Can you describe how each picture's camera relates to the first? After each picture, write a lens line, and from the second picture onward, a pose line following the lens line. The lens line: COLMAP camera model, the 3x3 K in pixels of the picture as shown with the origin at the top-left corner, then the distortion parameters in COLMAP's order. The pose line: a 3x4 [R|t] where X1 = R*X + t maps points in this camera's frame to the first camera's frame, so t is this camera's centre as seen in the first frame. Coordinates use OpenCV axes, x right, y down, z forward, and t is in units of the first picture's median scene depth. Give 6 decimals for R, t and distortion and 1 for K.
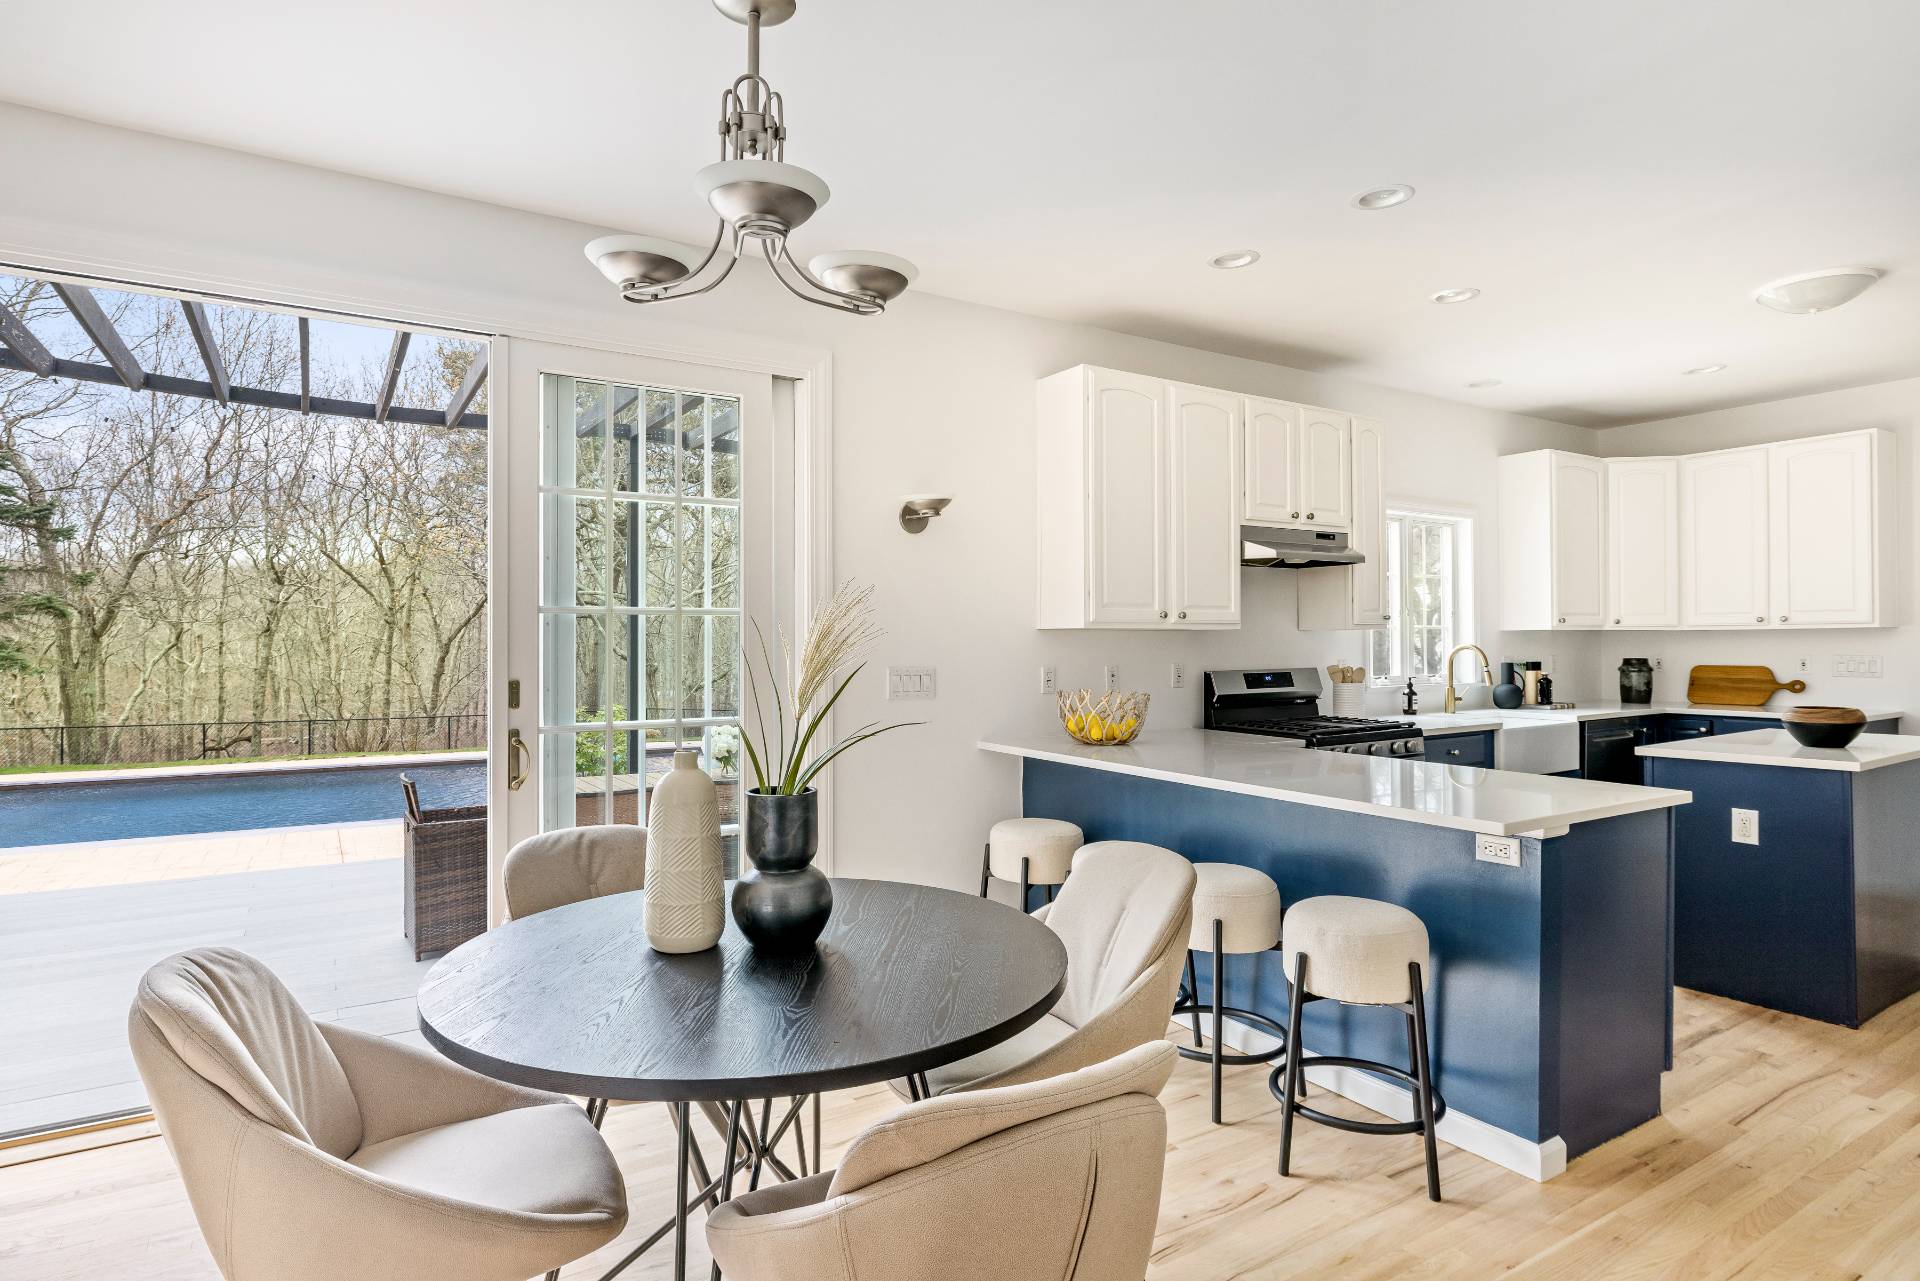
lens RADIAL K [[1017.7, 0, 973.0], [0, 1017.7, 645.0], [0, 0, 1]] dist [0.000812, -0.000509]
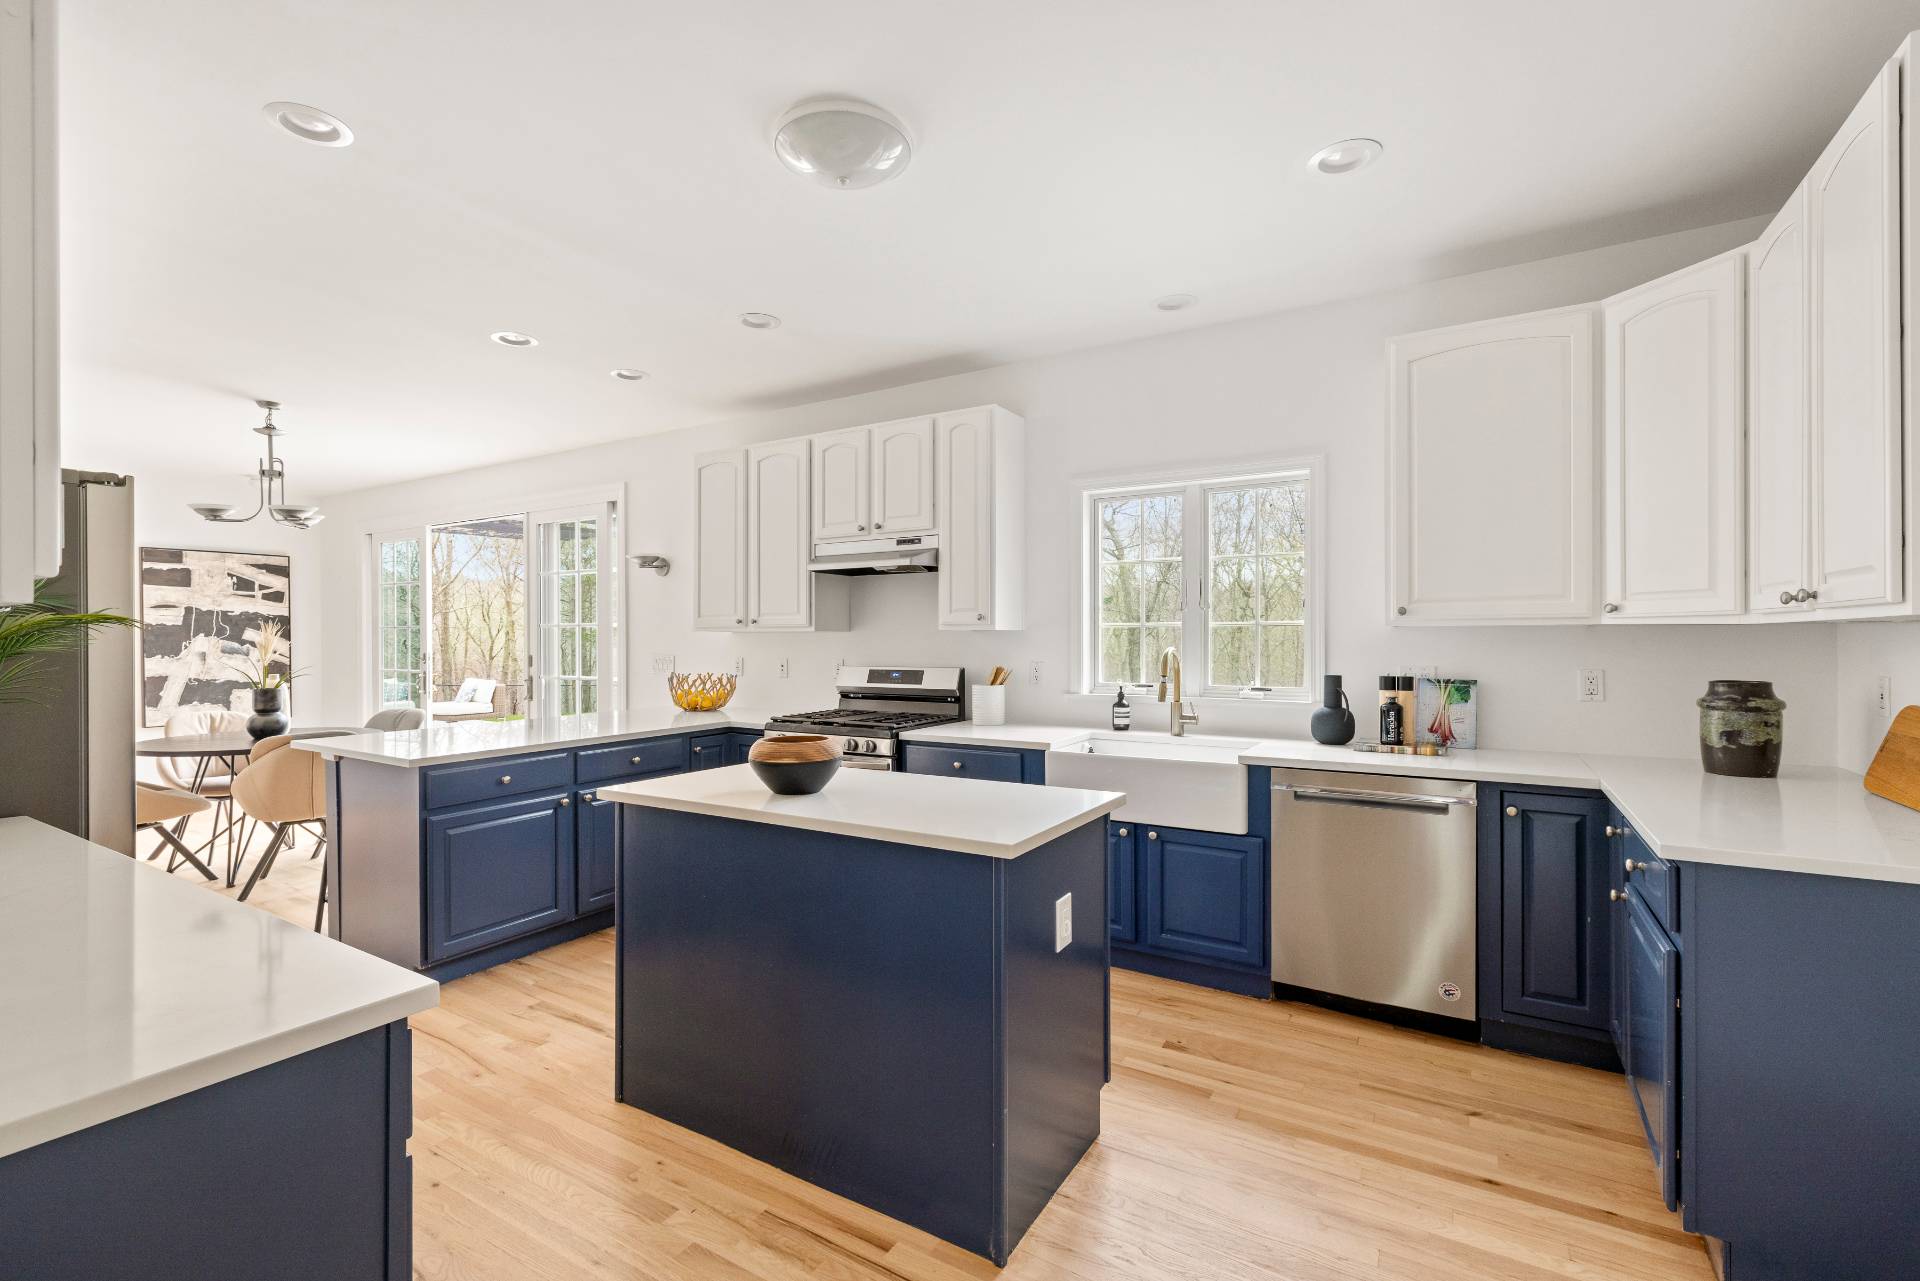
lens RADIAL K [[838.0, 0, 961.6], [0, 838.0, 637.3], [0, 0, 1]] dist [-0.001888, -0.000185]
pose [[0.448649, 0.002605, -0.893704, 1.164564], [-0.004475, 0.999990, 0.000668, -0.009528], [0.893697, 0.003700, 0.448657, 0.673993]]
